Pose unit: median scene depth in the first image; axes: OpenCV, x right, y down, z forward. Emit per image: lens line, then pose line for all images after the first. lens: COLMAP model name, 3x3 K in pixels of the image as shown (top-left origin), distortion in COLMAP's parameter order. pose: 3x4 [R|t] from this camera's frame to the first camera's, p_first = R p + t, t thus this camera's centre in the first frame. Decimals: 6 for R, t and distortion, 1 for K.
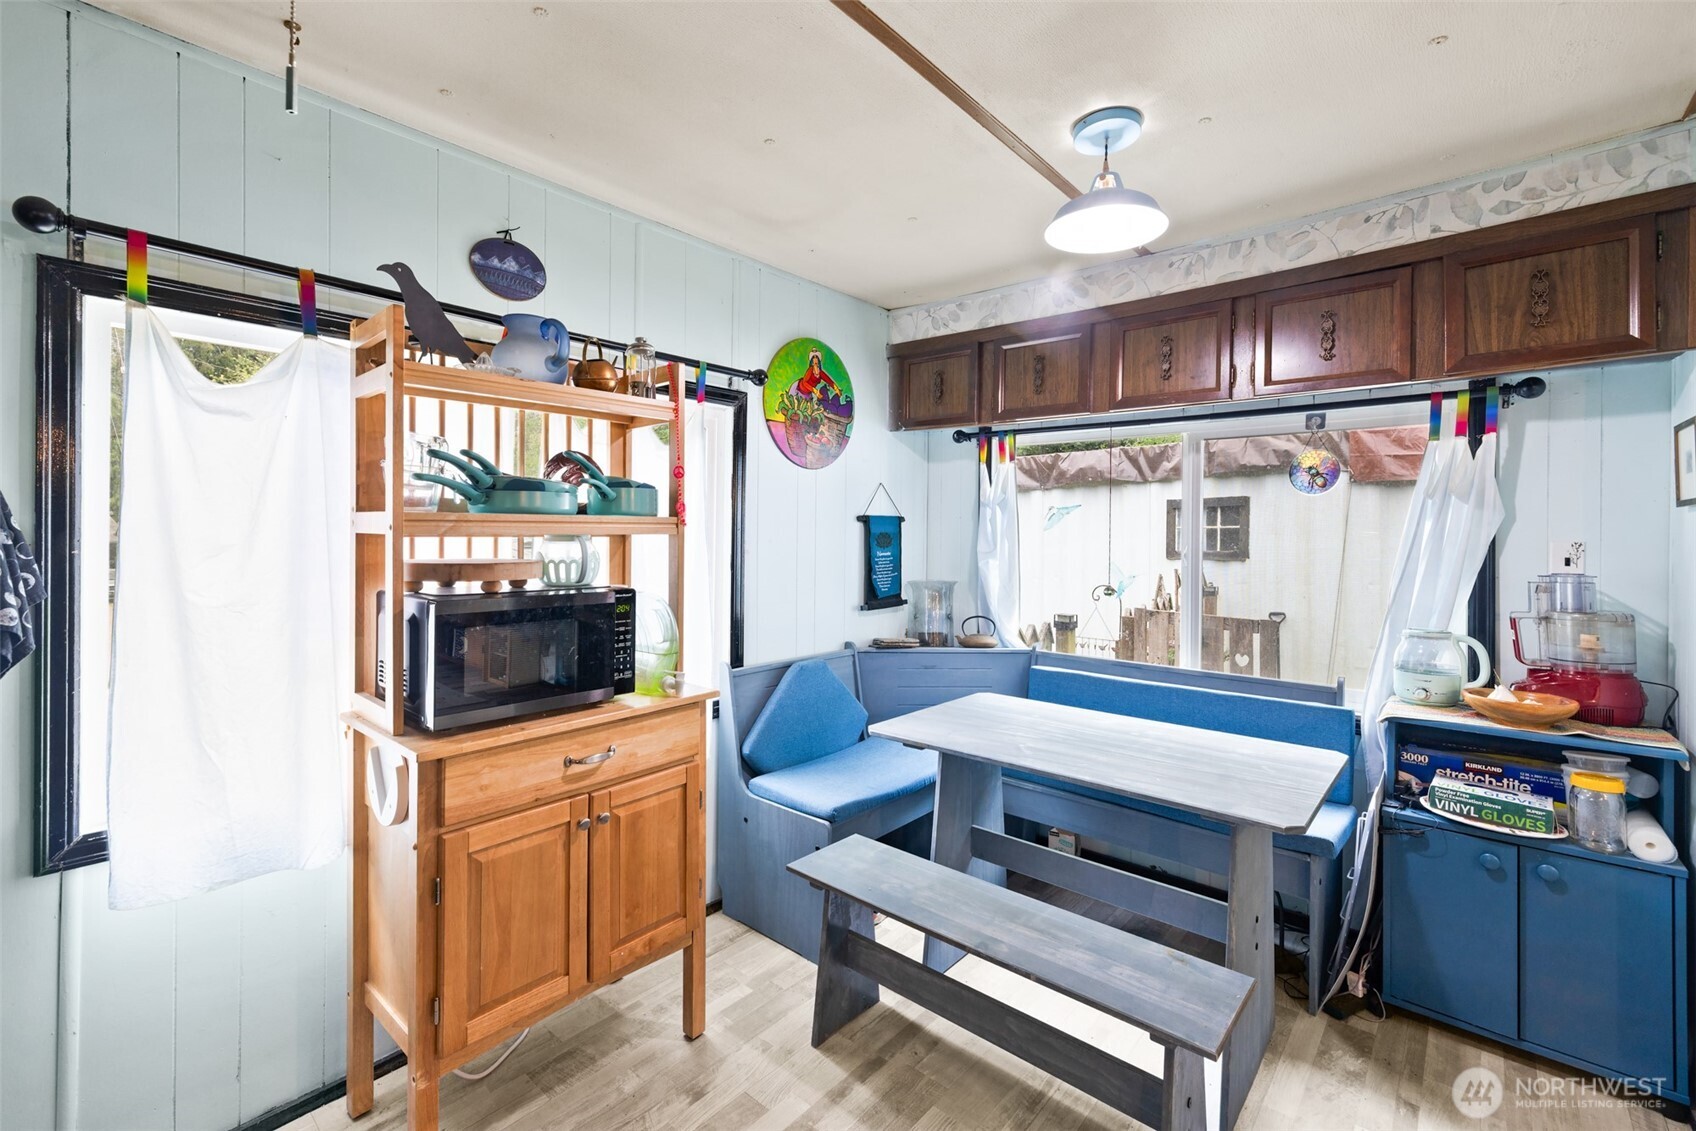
lens RADIAL K [[729.6, 0, 833.0], [0, 729.6, 536.9], [0, 0, 1]] dist [-0.002017, 0.002074]
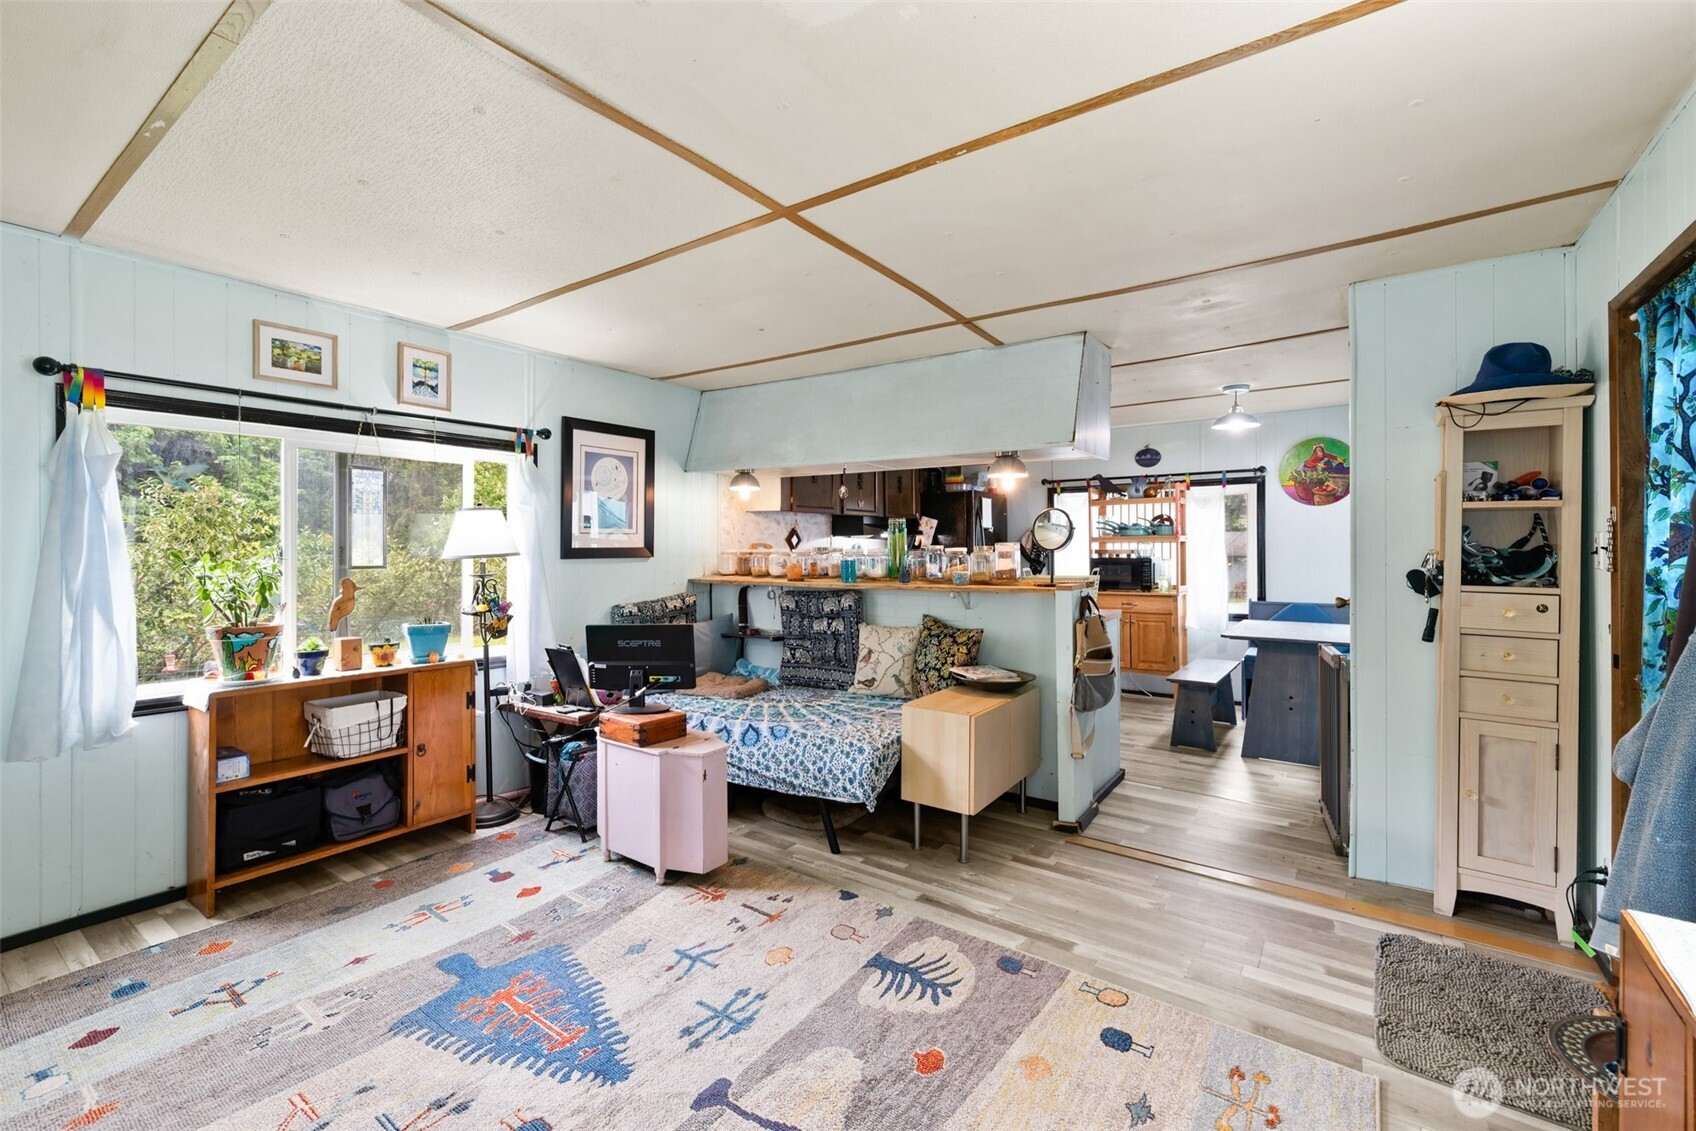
lens RADIAL K [[729.6, 0, 820.4], [0, 729.6, 547.8], [0, 0, 1]] dist [-0.002017, 0.002074]
pose [[0.094075, -0.007566, -0.995536, 1.757792], [0.003086, 0.999969, -0.007308, 0.027375], [0.995560, -0.002385, 0.094096, -0.482688]]
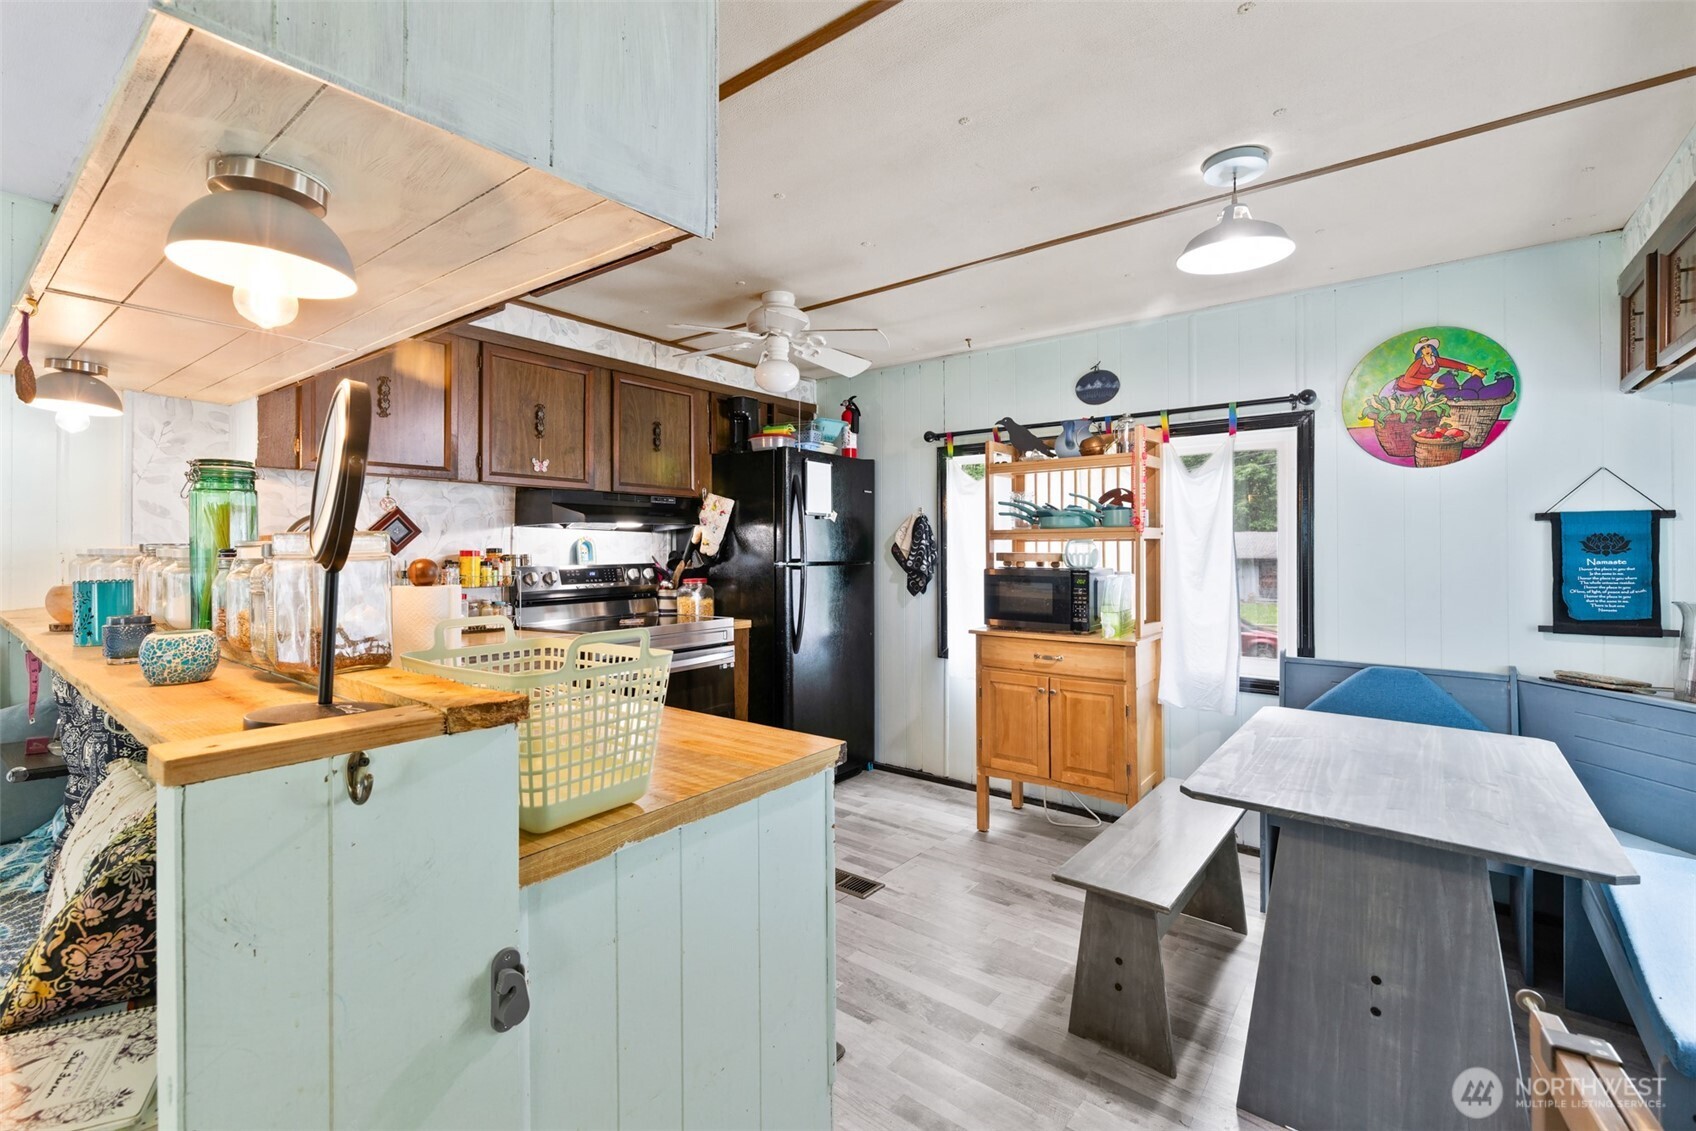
lens RADIAL K [[729.6, 0, 829.7], [0, 729.6, 543.2], [0, 0, 1]] dist [-0.002017, 0.002074]
pose [[0.045821, -0.009245, -0.998907, 0.867911], [-0.004302, 0.999946, -0.009452, 0.015916], [0.998940, 0.004730, 0.045779, 0.198657]]
